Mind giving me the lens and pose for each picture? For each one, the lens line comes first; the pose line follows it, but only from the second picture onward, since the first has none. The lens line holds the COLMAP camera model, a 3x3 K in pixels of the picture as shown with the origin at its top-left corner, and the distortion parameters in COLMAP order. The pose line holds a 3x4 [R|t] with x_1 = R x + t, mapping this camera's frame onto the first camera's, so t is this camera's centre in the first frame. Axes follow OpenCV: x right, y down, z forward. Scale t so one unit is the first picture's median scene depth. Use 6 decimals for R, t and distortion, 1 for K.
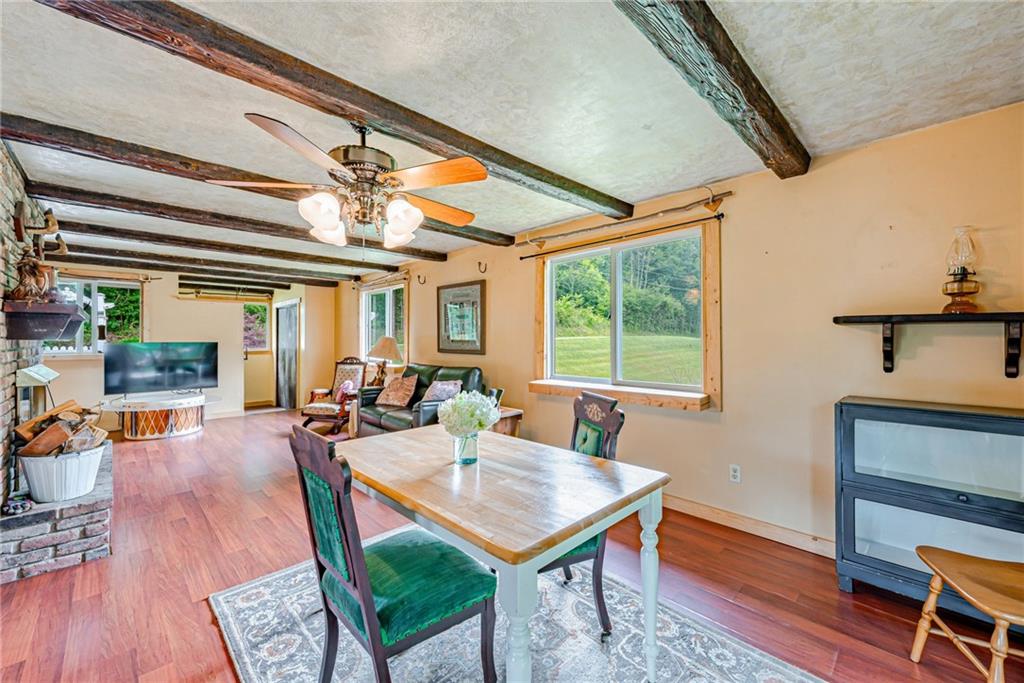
lens RADIAL K [[405.8, 0, 512.0], [0, 405.8, 341.5], [0, 0, 1]] dist [0.007005, -0.000204]
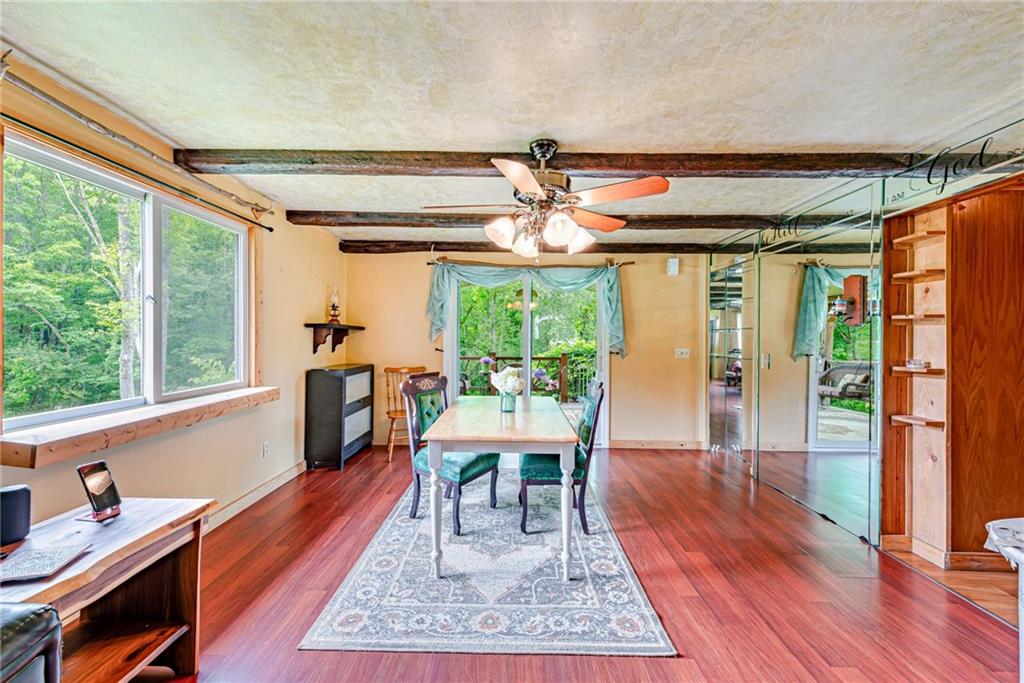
lens RADIAL K [[405.8, 0, 512.0], [0, 405.8, 341.5], [0, 0, 1]] dist [0.007005, -0.000204]
pose [[-0.710615, -0.011576, 0.703486, -0.411421], [-0.006702, 0.999931, 0.009685, -0.002700], [-0.703550, 0.002167, -0.710643, 0.693185]]
